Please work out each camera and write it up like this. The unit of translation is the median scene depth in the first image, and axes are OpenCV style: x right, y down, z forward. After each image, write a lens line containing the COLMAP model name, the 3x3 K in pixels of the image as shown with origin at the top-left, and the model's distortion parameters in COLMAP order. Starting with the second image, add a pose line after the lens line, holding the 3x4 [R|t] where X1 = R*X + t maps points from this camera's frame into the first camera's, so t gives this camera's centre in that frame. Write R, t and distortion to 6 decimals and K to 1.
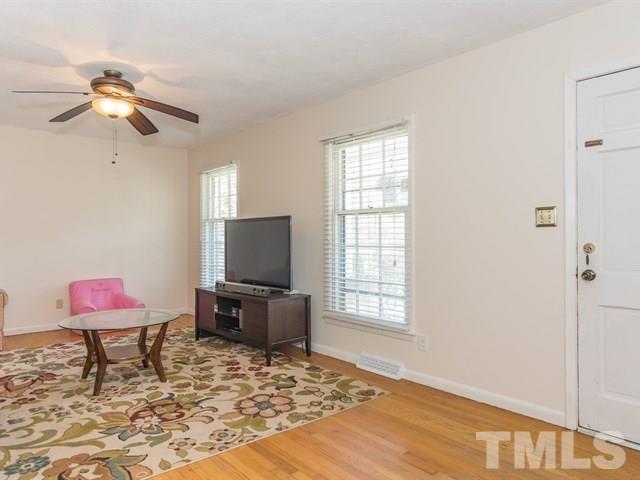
lens RADIAL K [[463.0, 0, 320.0], [0, 463.0, 240.0], [0, 0, 1]] dist [-0.001855, 0.003117]
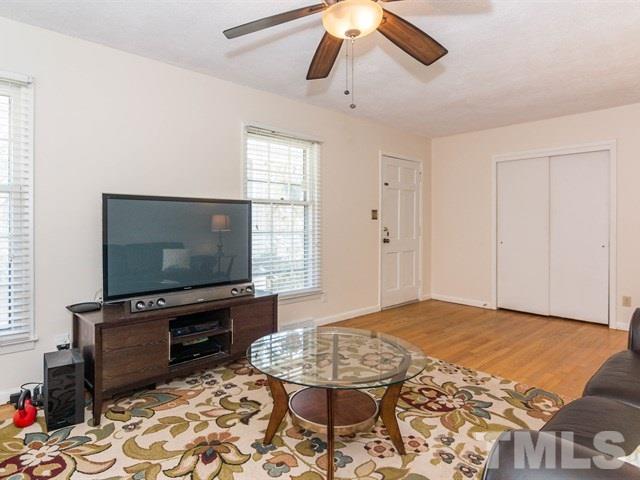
lens RADIAL K [[379.8, 0, 320.1], [0, 379.8, 222.8], [0, 0, 1]] dist [-0.003733, -0.001111]
pose [[-0.058714, 0.007342, 0.998248, -1.083340], [0.008489, 0.999940, -0.006855, -0.002245], [-0.998239, 0.008072, -0.058773, 1.201239]]
